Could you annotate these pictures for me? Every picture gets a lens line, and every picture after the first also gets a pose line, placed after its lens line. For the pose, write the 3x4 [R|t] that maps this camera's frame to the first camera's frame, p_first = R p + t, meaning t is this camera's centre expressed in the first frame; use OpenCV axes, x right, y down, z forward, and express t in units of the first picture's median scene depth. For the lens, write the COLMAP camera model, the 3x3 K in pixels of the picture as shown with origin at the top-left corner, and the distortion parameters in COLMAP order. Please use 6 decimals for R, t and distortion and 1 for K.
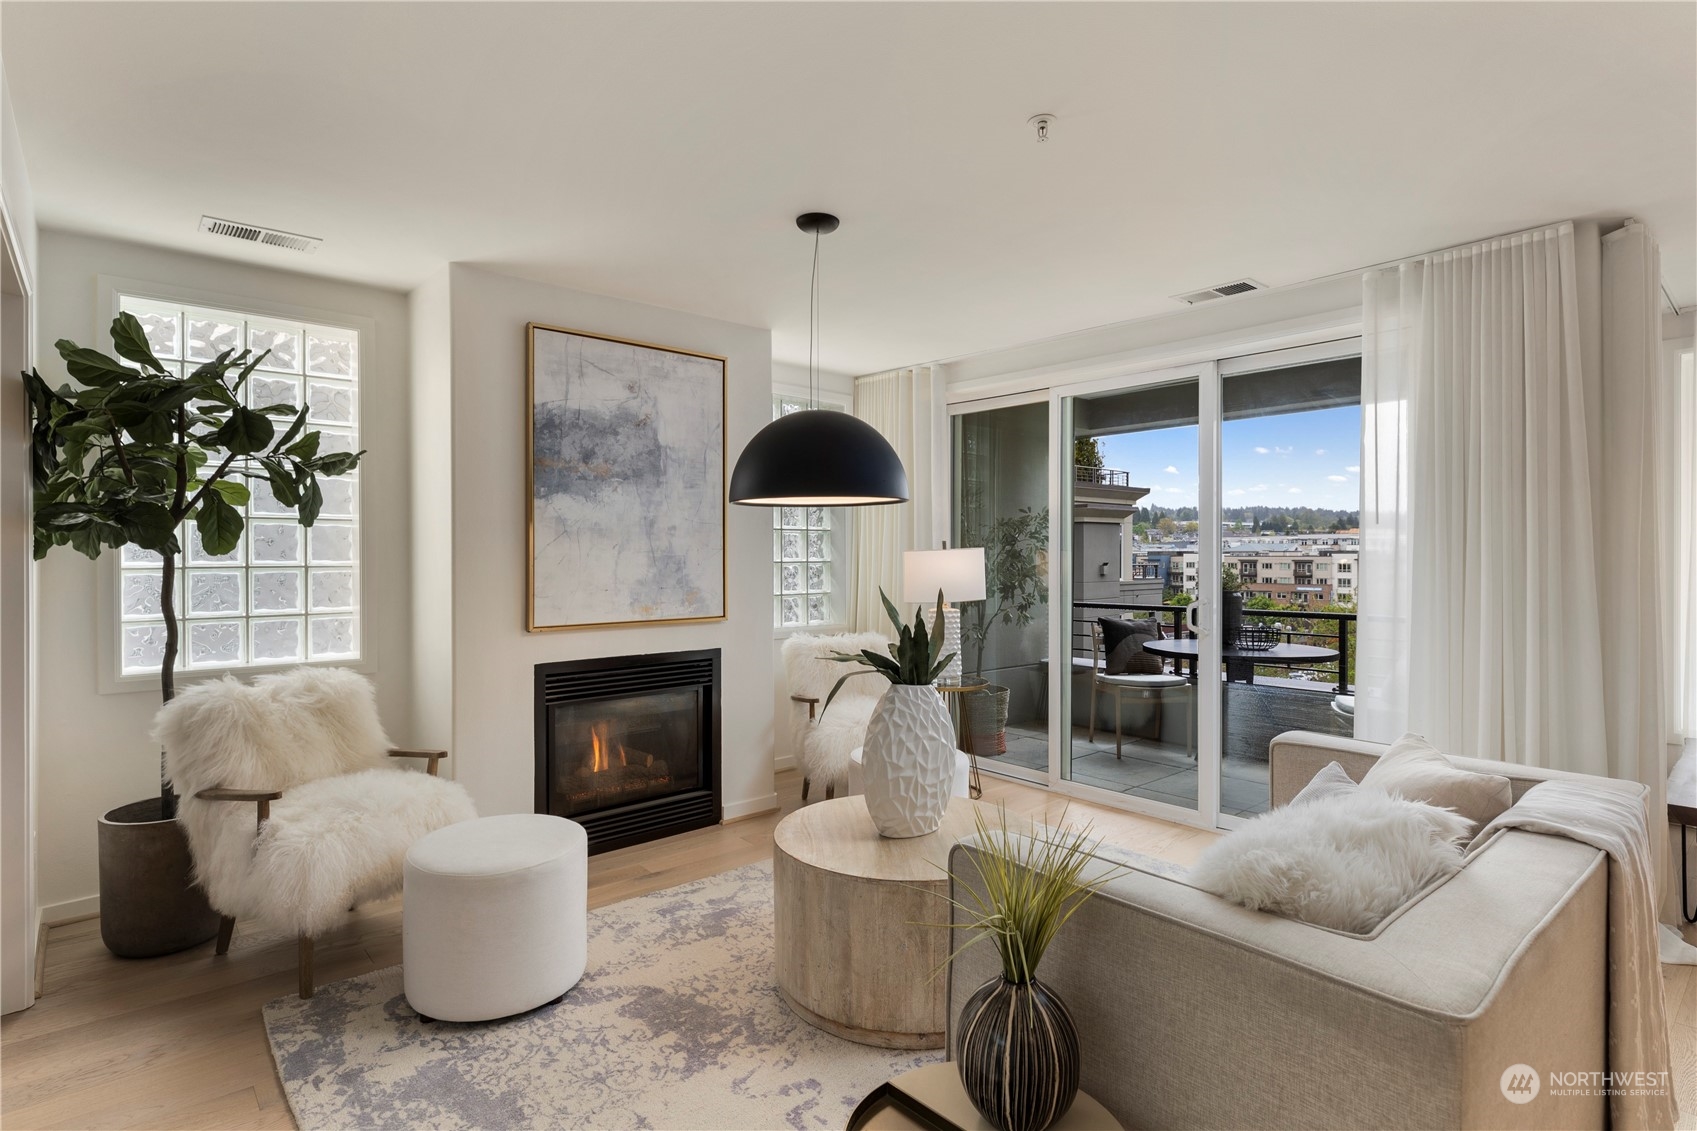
lens RADIAL K [[860.1, 0, 854.2], [0, 860.1, 555.5], [0, 0, 1]] dist [-0.003433, -0.000119]
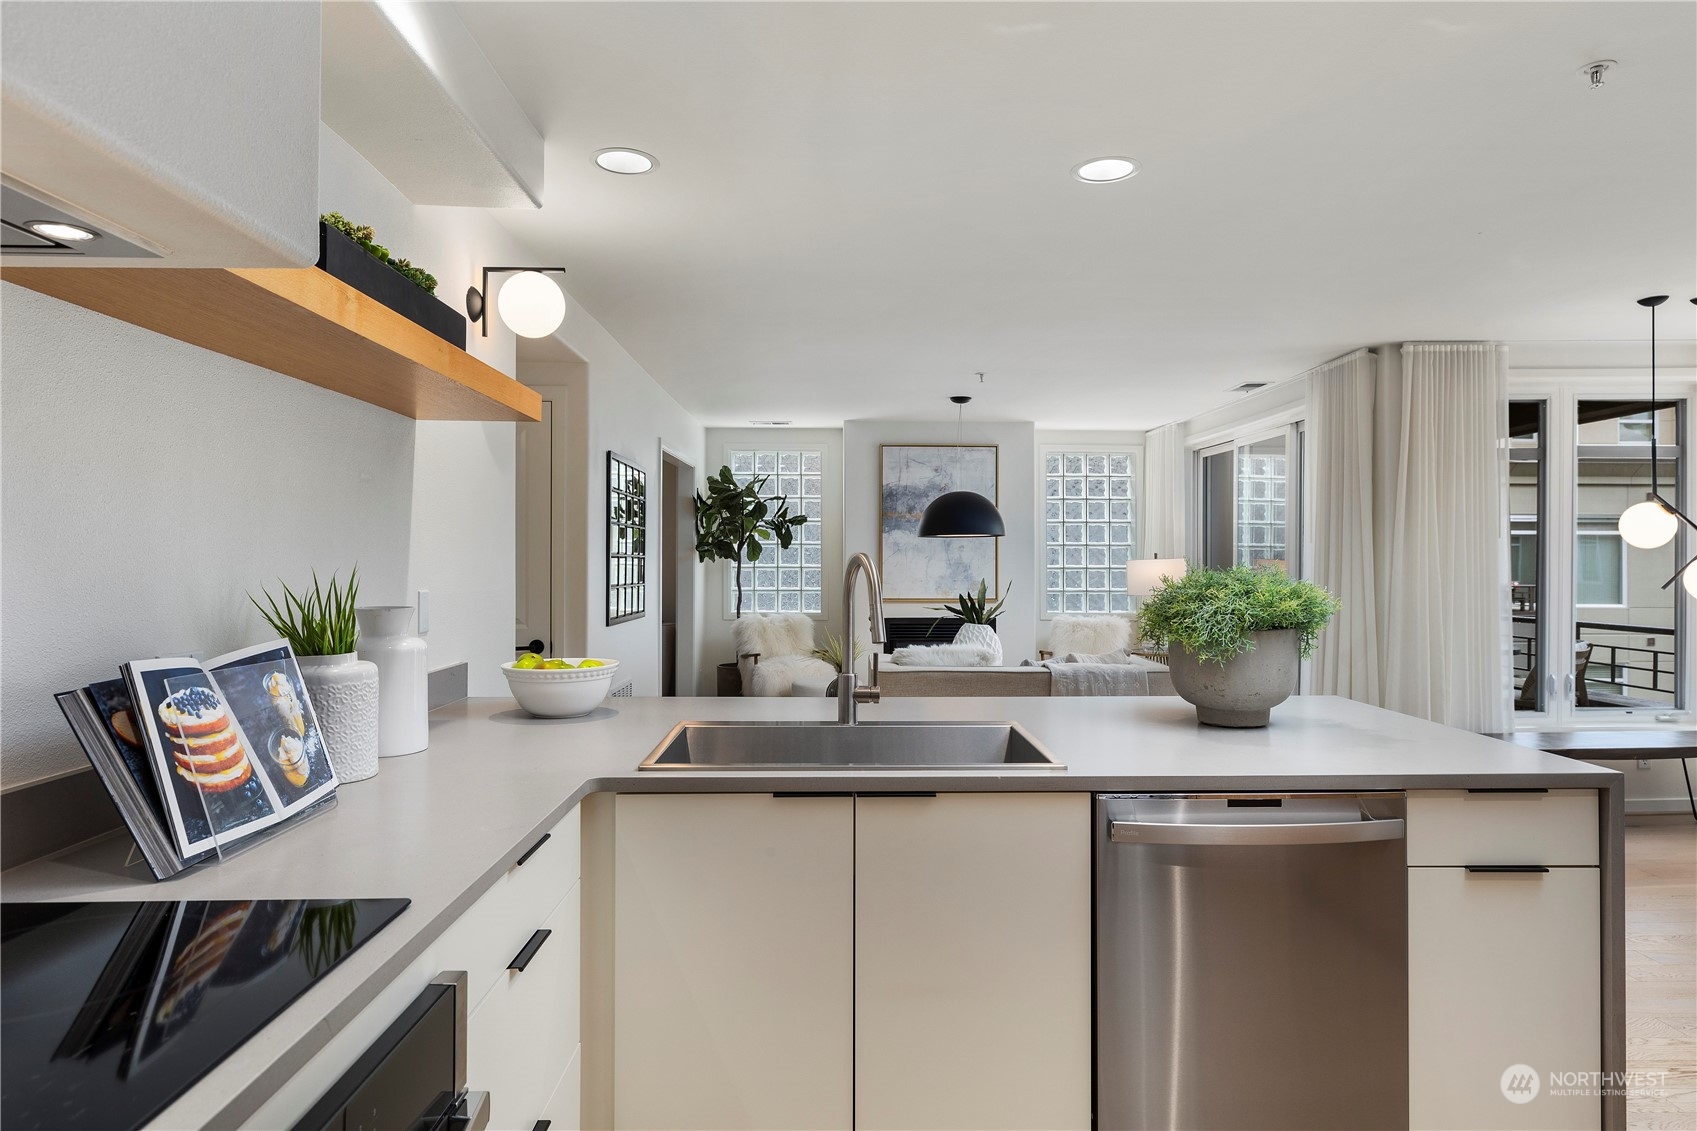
lens RADIAL K [[1021.8, 0, 848.4], [0, 1021.8, 558.3], [0, 0, 1]] dist [0.002008, 0.000537]
pose [[0.759477, 0.000943, -0.650534, 1.005771], [-0.004317, 0.999984, -0.003591, 0.000113], [0.650520, 0.005535, 0.759469, -0.762240]]
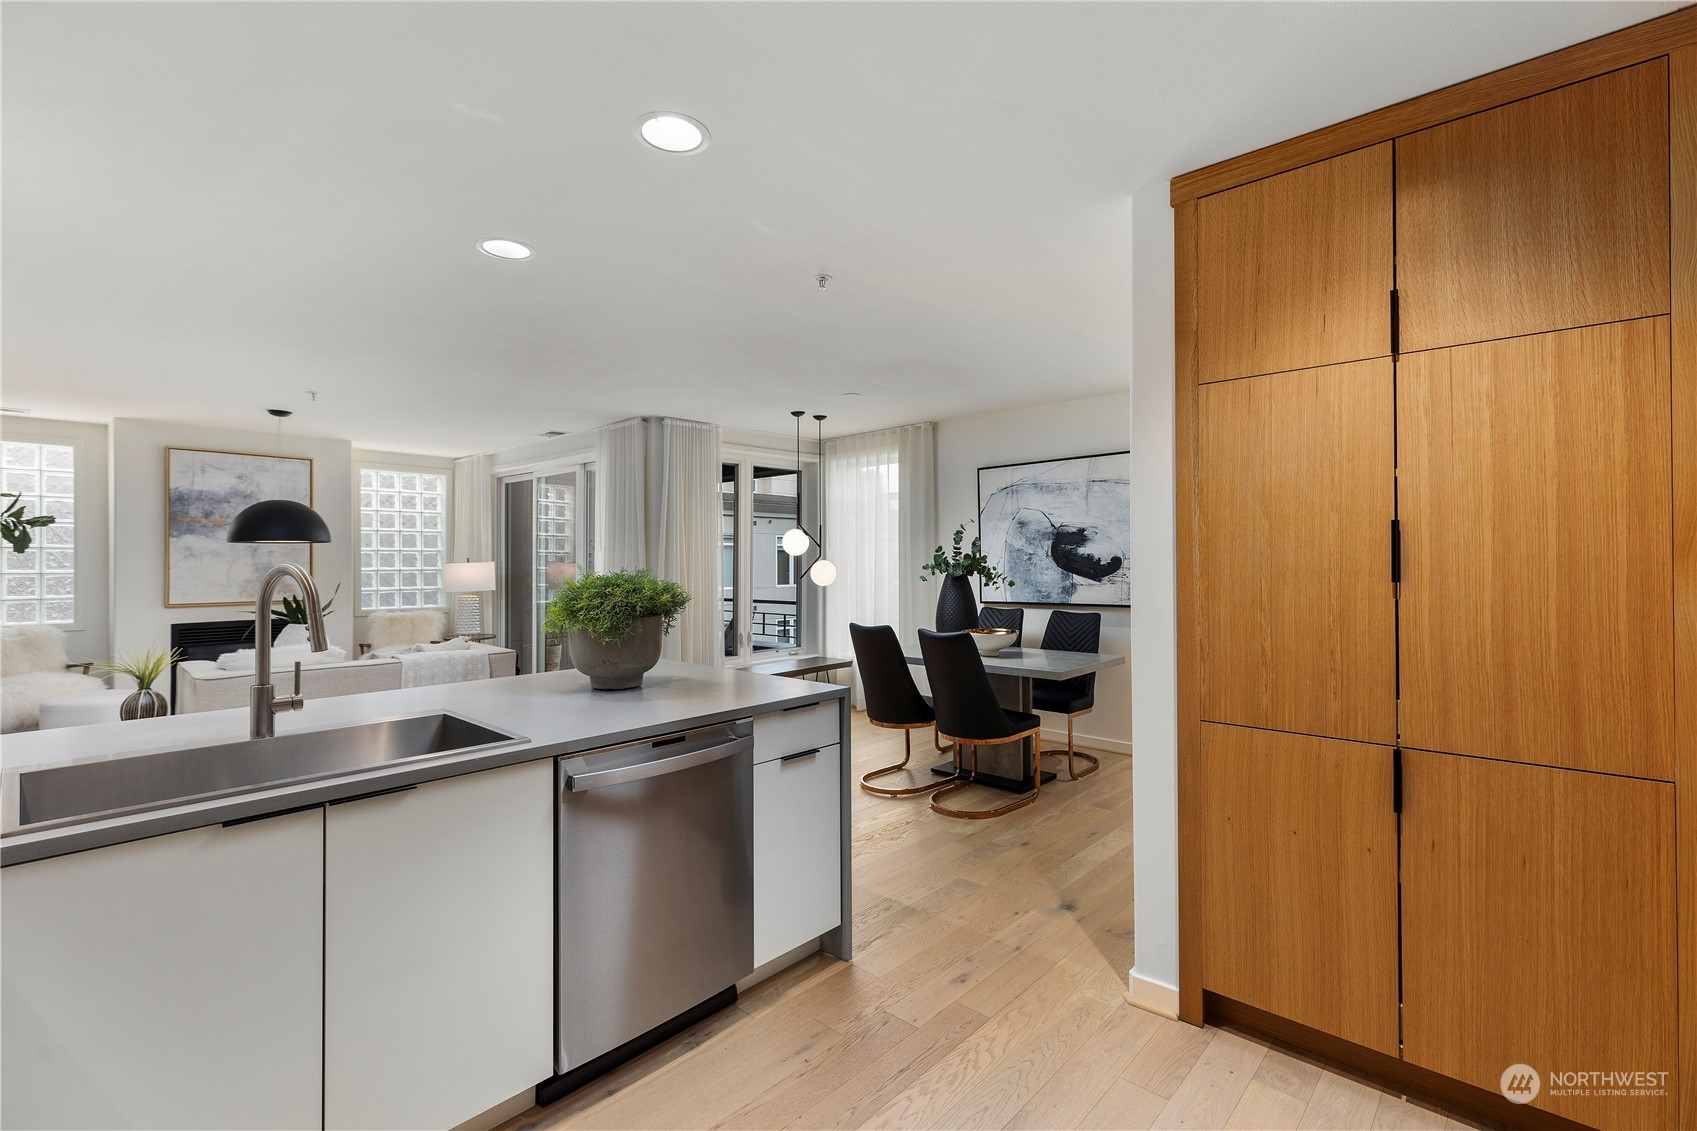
lens RADIAL K [[756.1, 0, 854.7], [0, 756.1, 556.9], [0, 0, 1]] dist [0.002391, 0.000199]
pose [[0.994460, -0.001537, 0.105102, 0.898583], [0.002428, 0.999962, -0.008352, -0.004563], [-0.105085, 0.008561, 0.994426, -0.780602]]
